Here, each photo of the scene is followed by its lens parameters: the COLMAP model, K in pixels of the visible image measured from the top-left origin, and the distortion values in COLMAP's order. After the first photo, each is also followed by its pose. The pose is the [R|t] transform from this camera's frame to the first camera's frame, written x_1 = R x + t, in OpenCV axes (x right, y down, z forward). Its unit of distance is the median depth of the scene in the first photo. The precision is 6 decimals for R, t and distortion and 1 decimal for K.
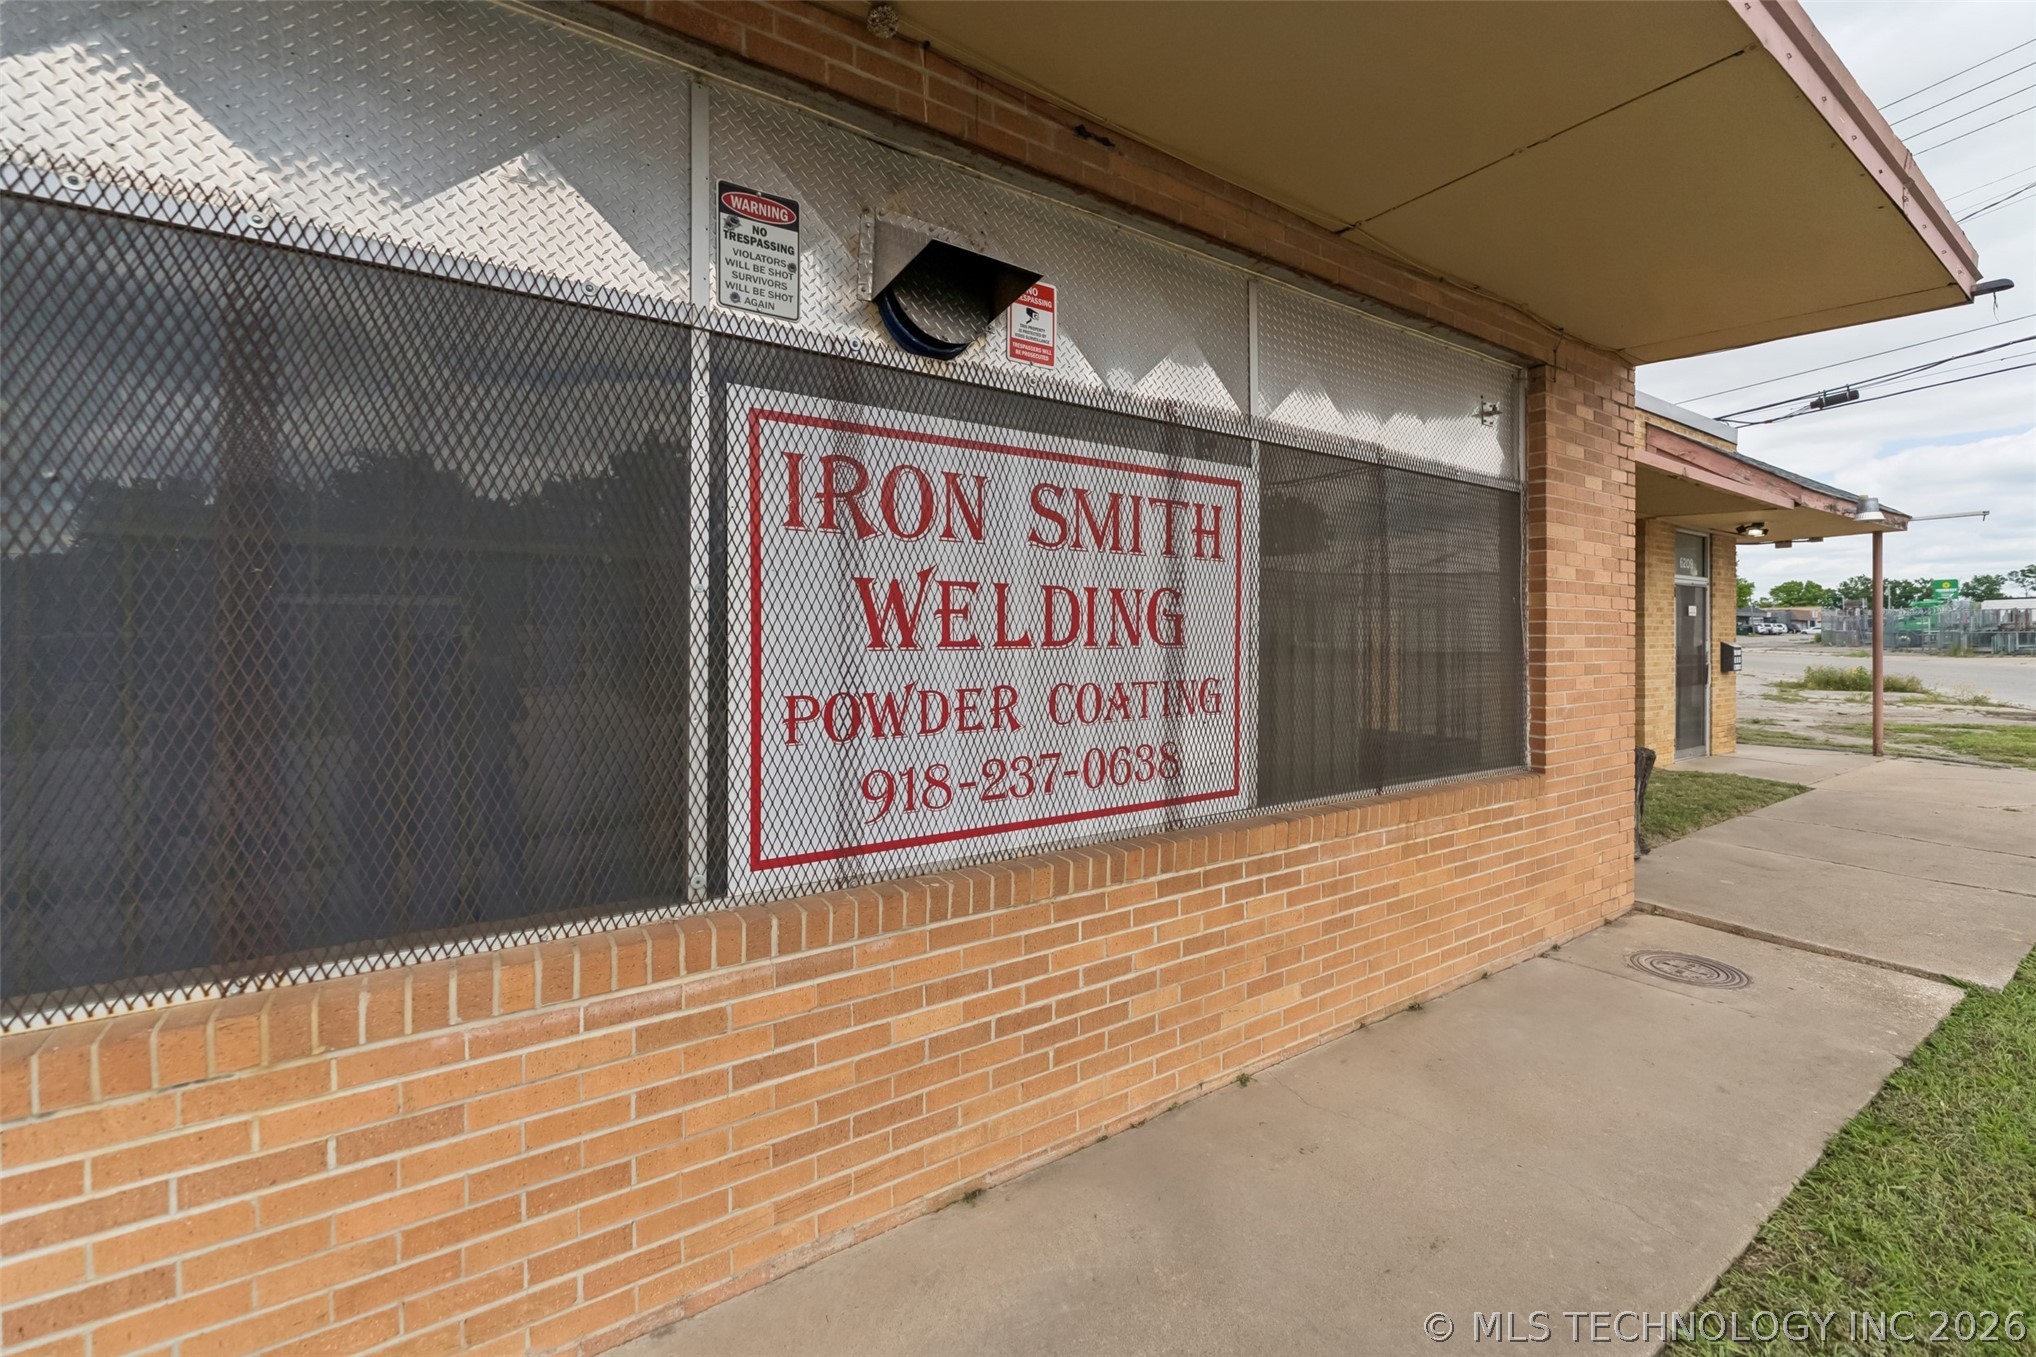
lens RADIAL K [[829.0, 0, 1020.7], [0, 829.0, 656.3], [0, 0, 1]] dist [0.002238, 0.000155]
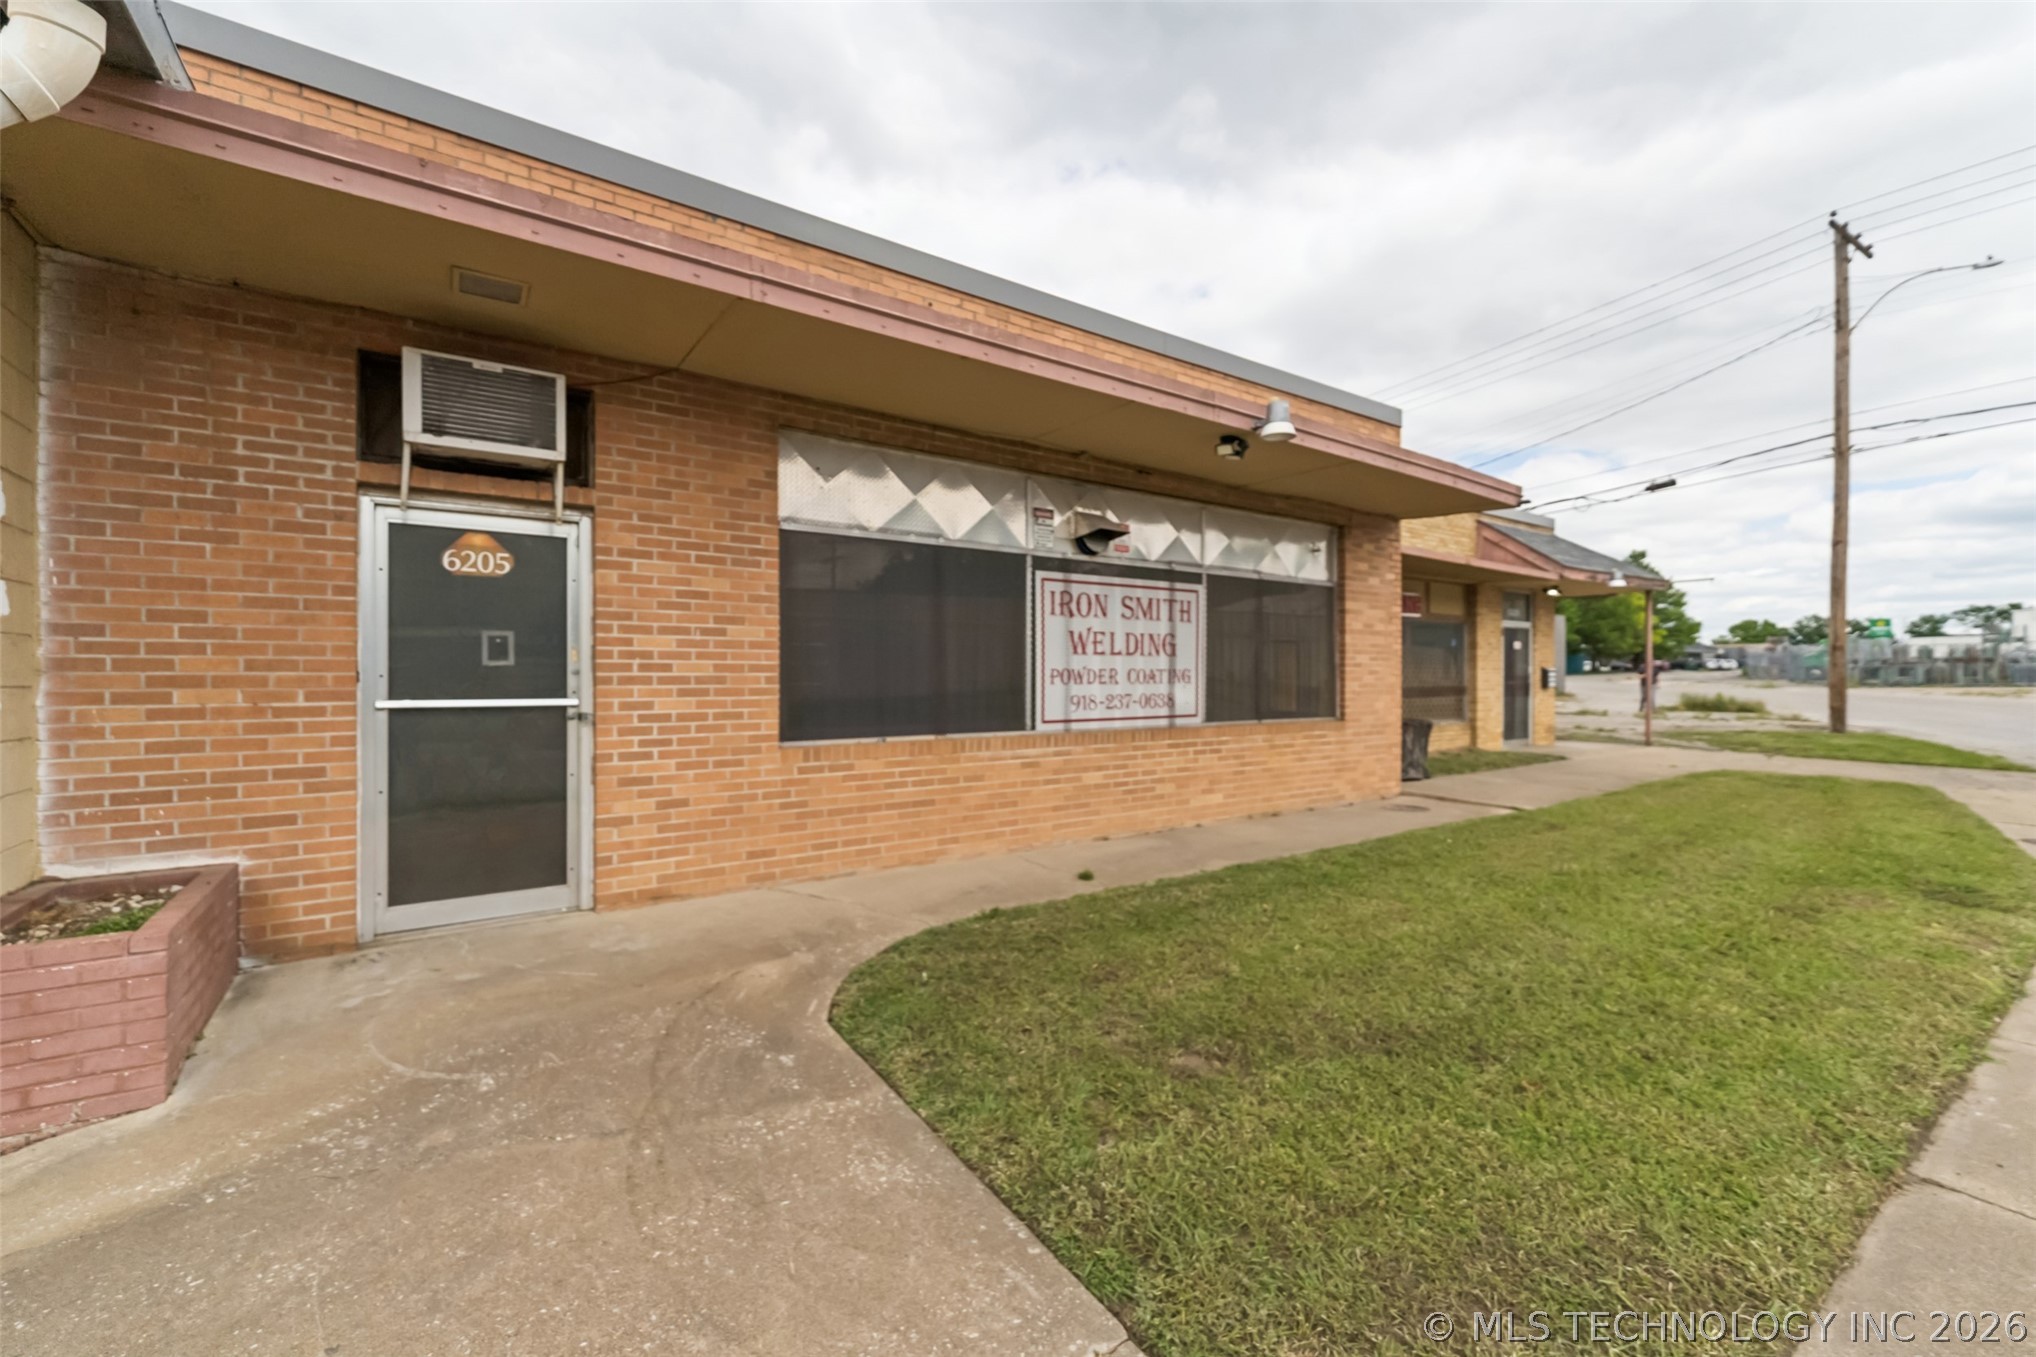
lens RADIAL K [[829.0, 0, 1016.9], [0, 829.0, 682.1], [0, 0, 1]] dist [0.002238, 0.000155]
pose [[0.999796, 0.001416, 0.020165, -0.375380], [-0.001180, 0.999931, -0.011703, 0.106886], [-0.020181, 0.011677, 0.999728, -1.682949]]
